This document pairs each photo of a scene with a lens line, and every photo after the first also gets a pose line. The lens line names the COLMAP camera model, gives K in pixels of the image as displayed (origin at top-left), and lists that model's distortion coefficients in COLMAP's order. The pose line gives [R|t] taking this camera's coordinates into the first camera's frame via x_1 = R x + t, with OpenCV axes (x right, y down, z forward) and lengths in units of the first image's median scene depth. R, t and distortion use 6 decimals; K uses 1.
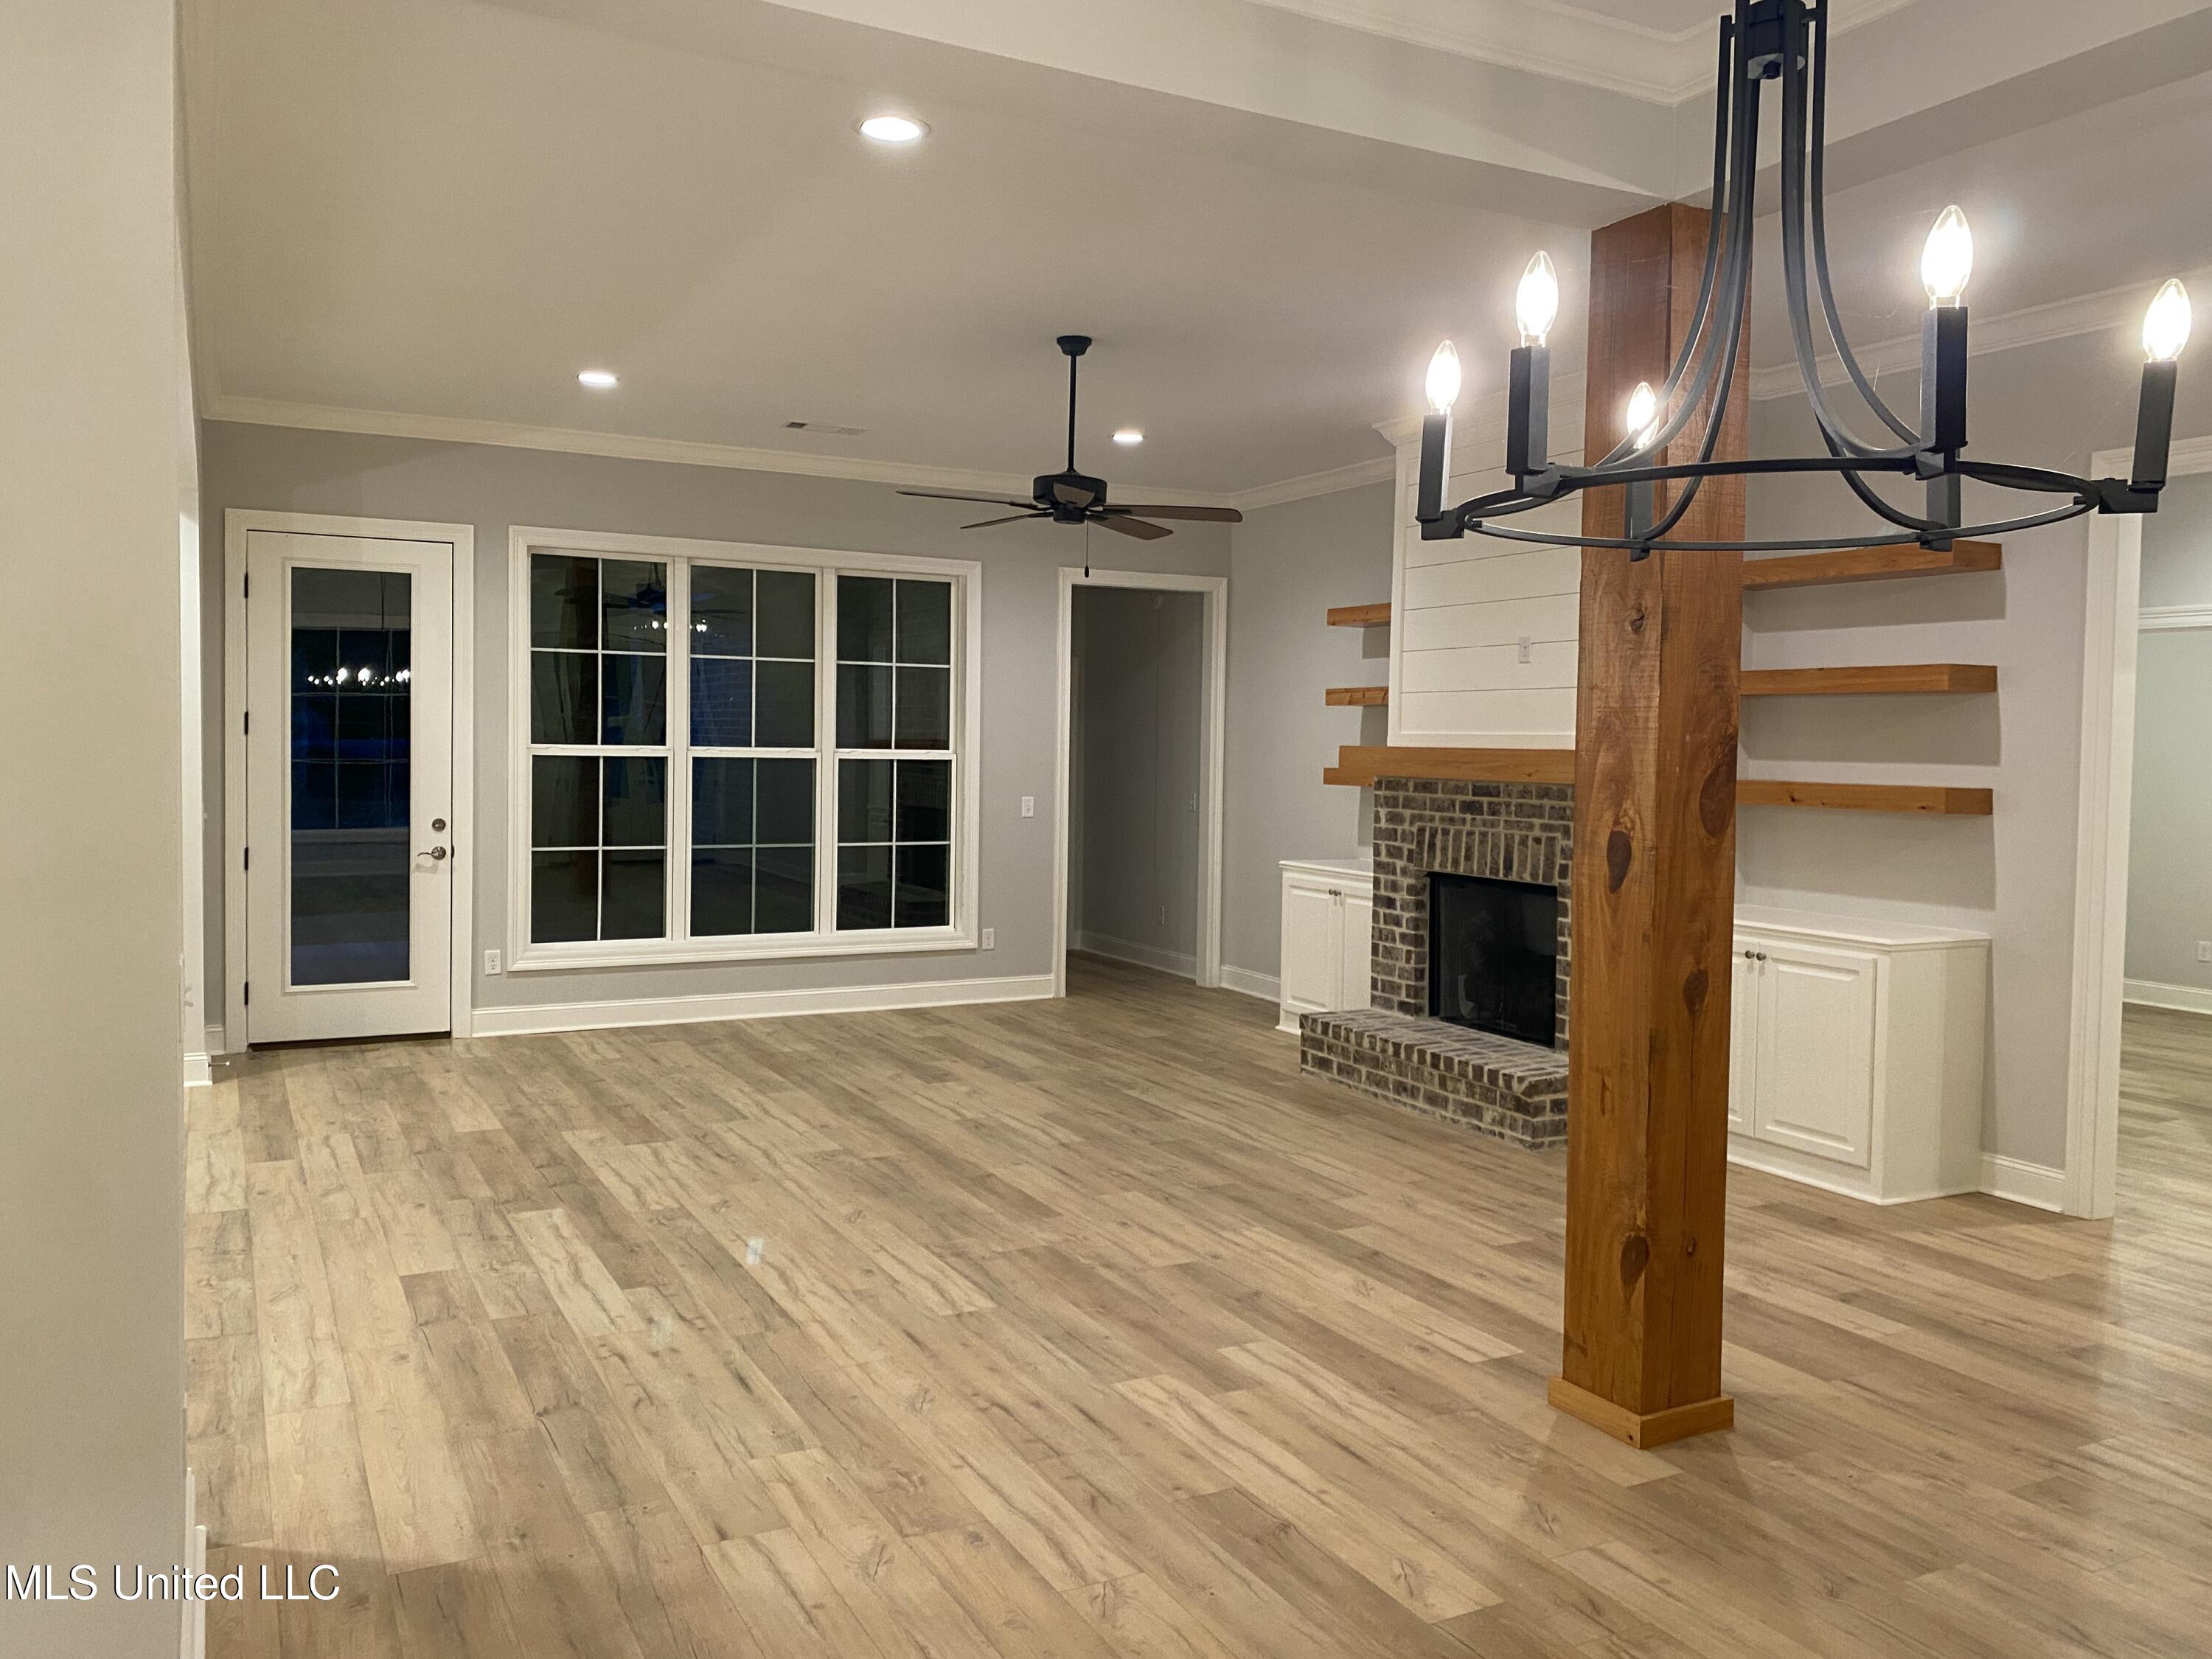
lens RADIAL K [[1685.7, 0, 1093.5], [0, 1685.7, 808.5], [0, 0, 1]] dist [0.041823, -0.045543]
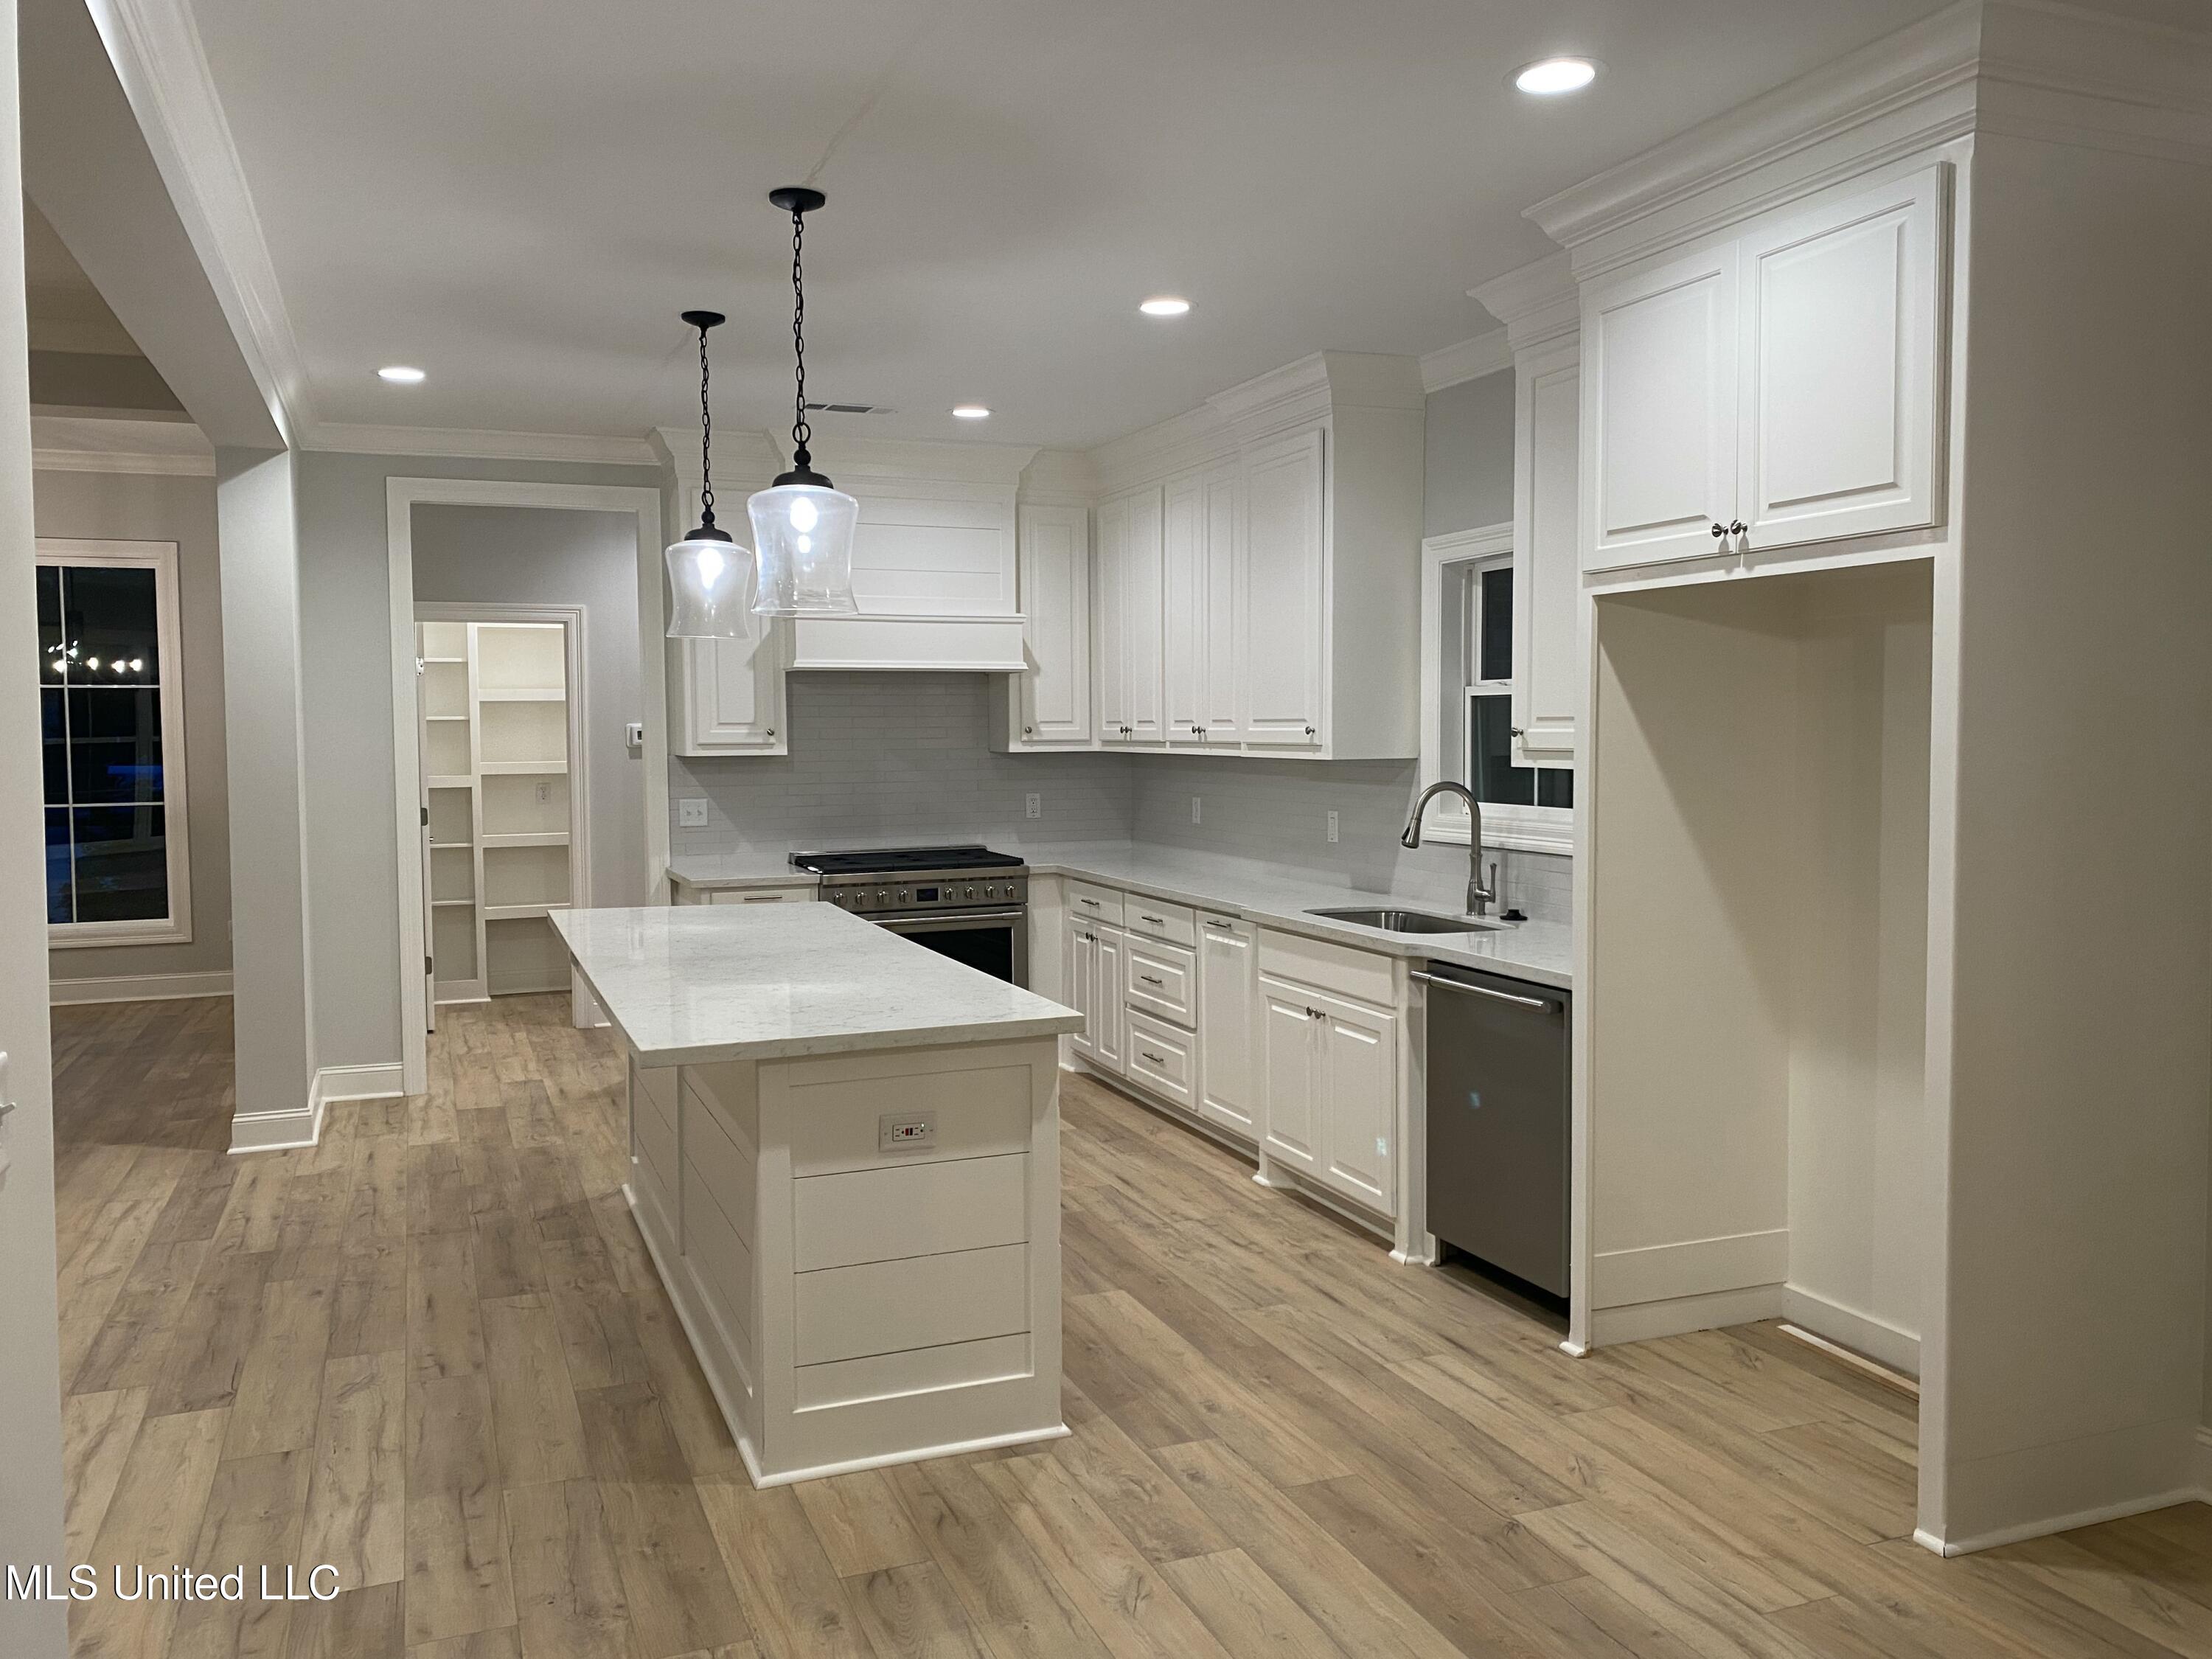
lens RADIAL K [[1685.7, 0, 1080.8], [0, 1685.7, 814.6], [0, 0, 1]] dist [0.041823, -0.045543]
pose [[-0.994551, -0.015111, 0.103149, -1.052574], [-0.004945, 0.995163, 0.098108, -0.085429], [-0.104133, 0.097063, -0.989816, 1.741396]]
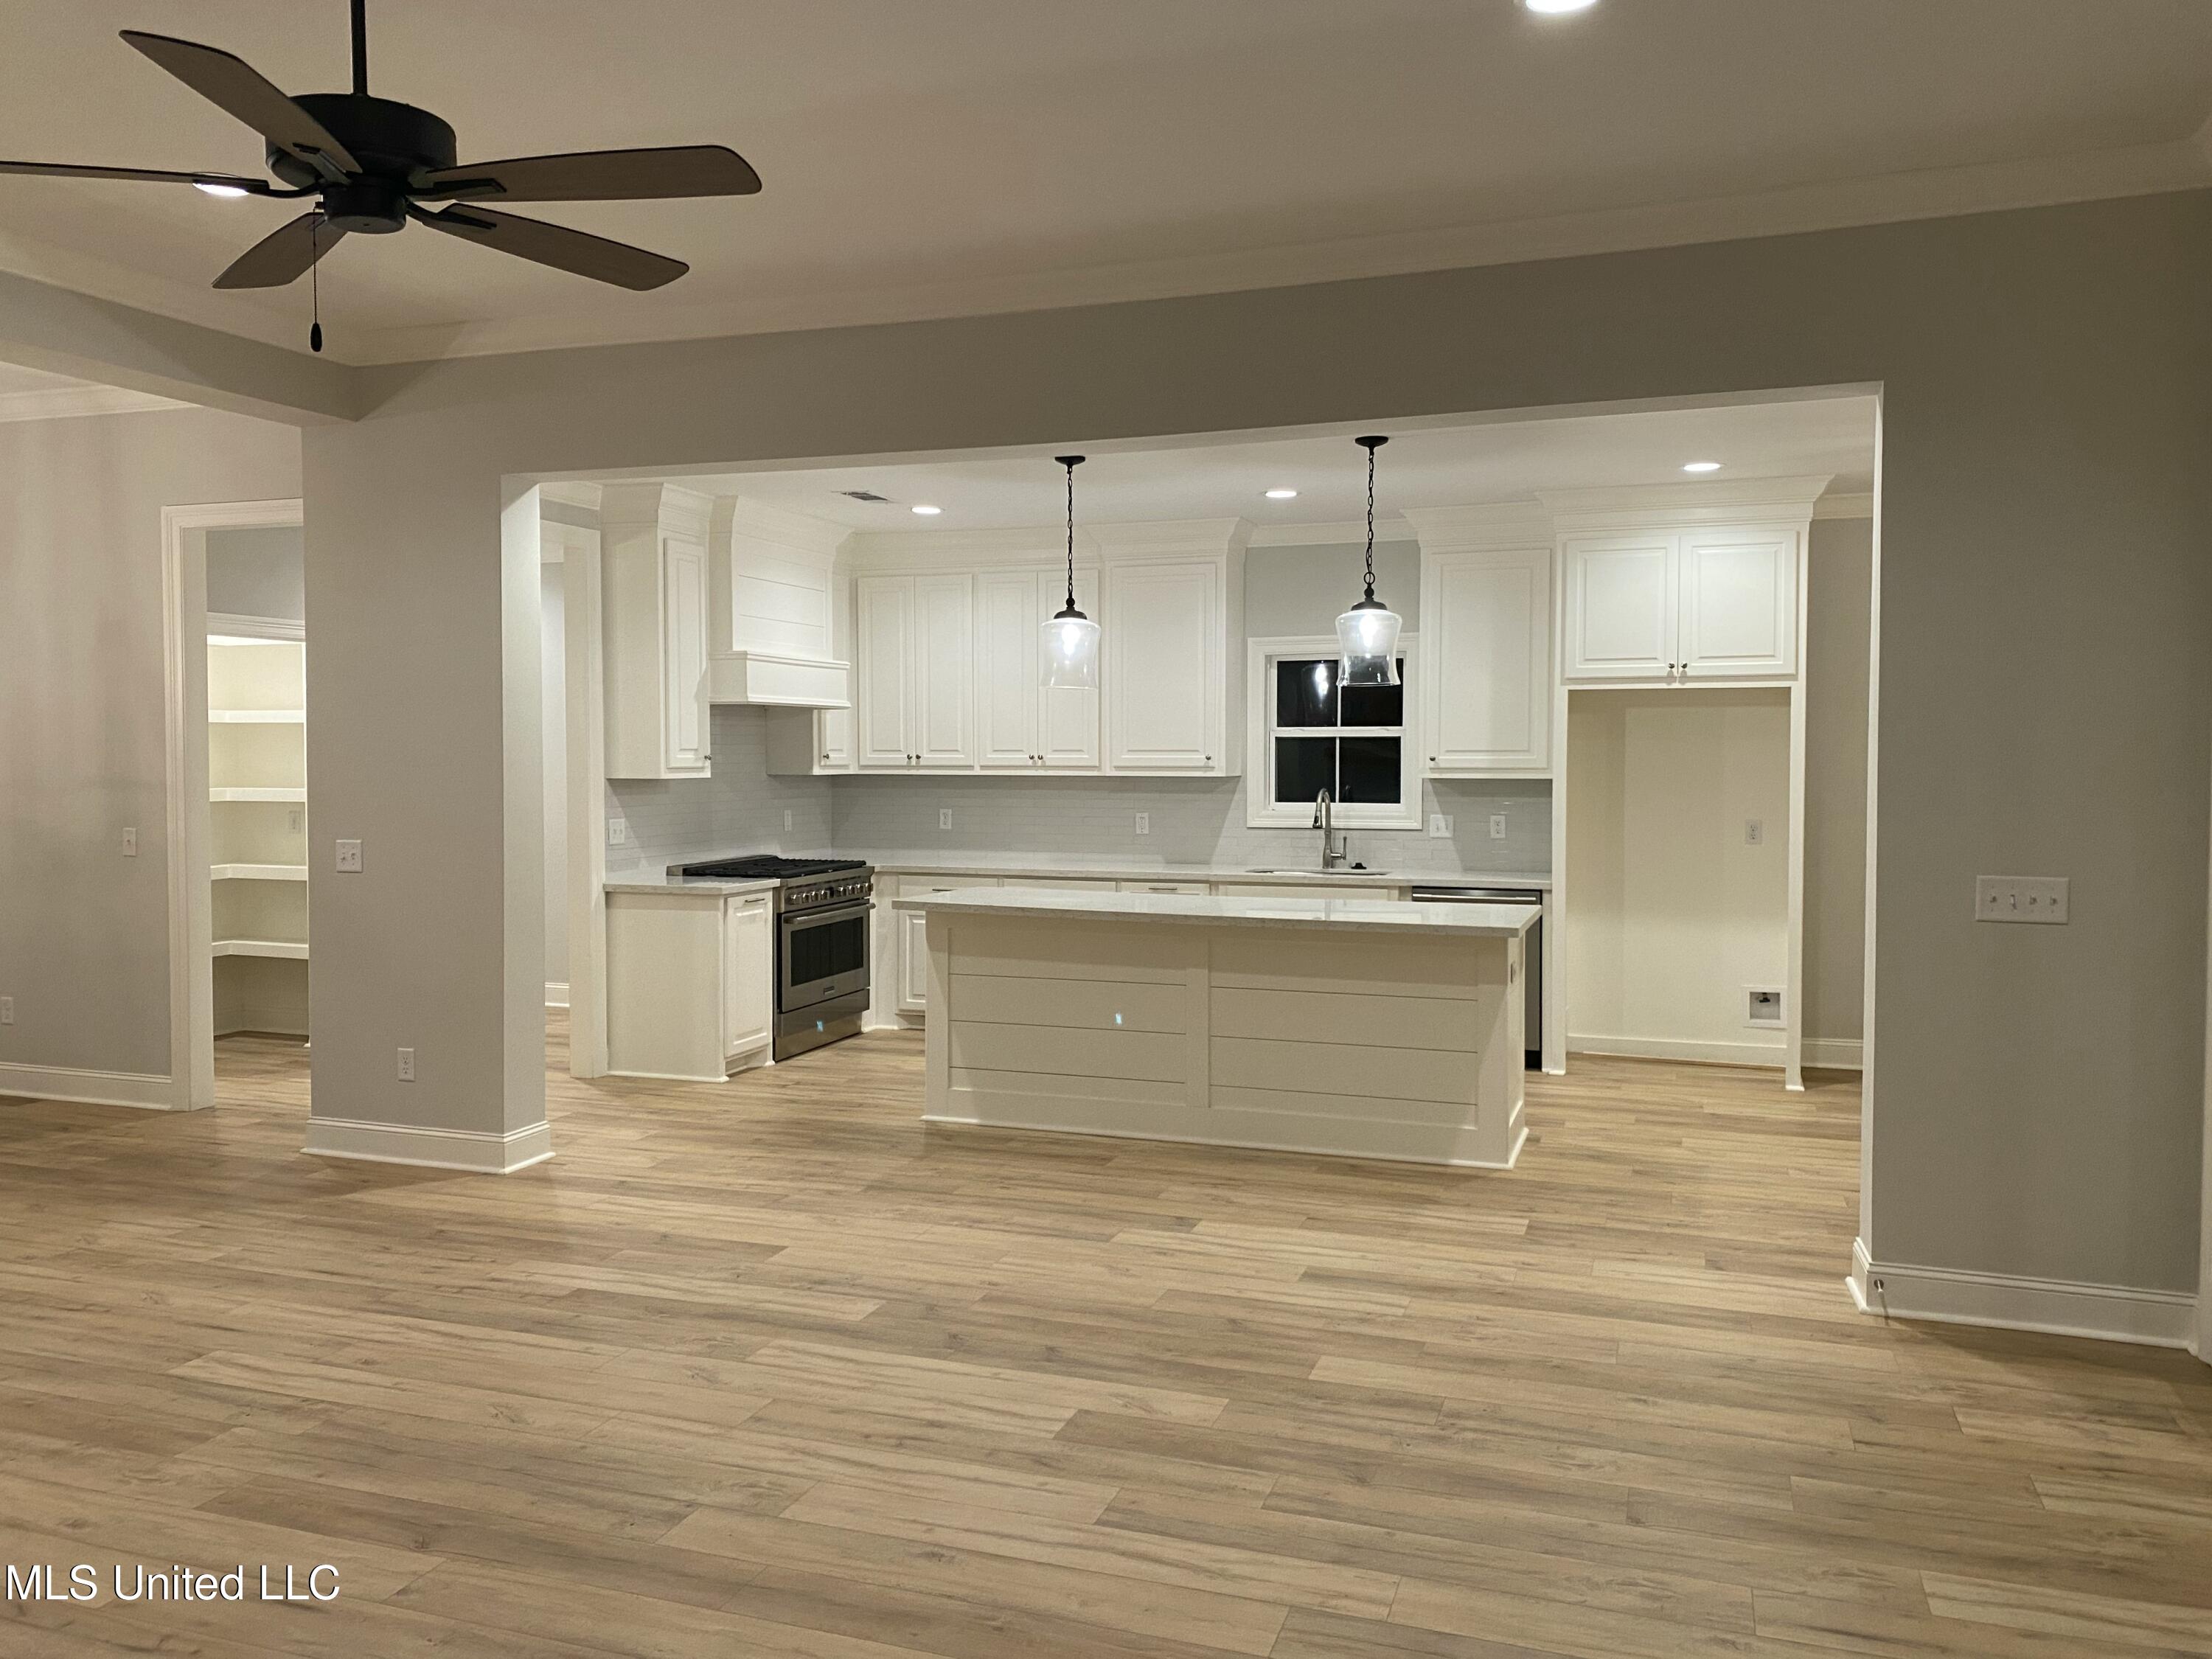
lens RADIAL K [[1685.7, 0, 1082.9], [0, 1685.7, 816.2], [0, 0, 1]] dist [0.041823, -0.045543]
pose [[-0.735967, 0.009790, -0.676947, 0.175140], [-0.041291, 0.997385, 0.059314, -0.068399], [0.675757, 0.071605, -0.733638, 1.784501]]
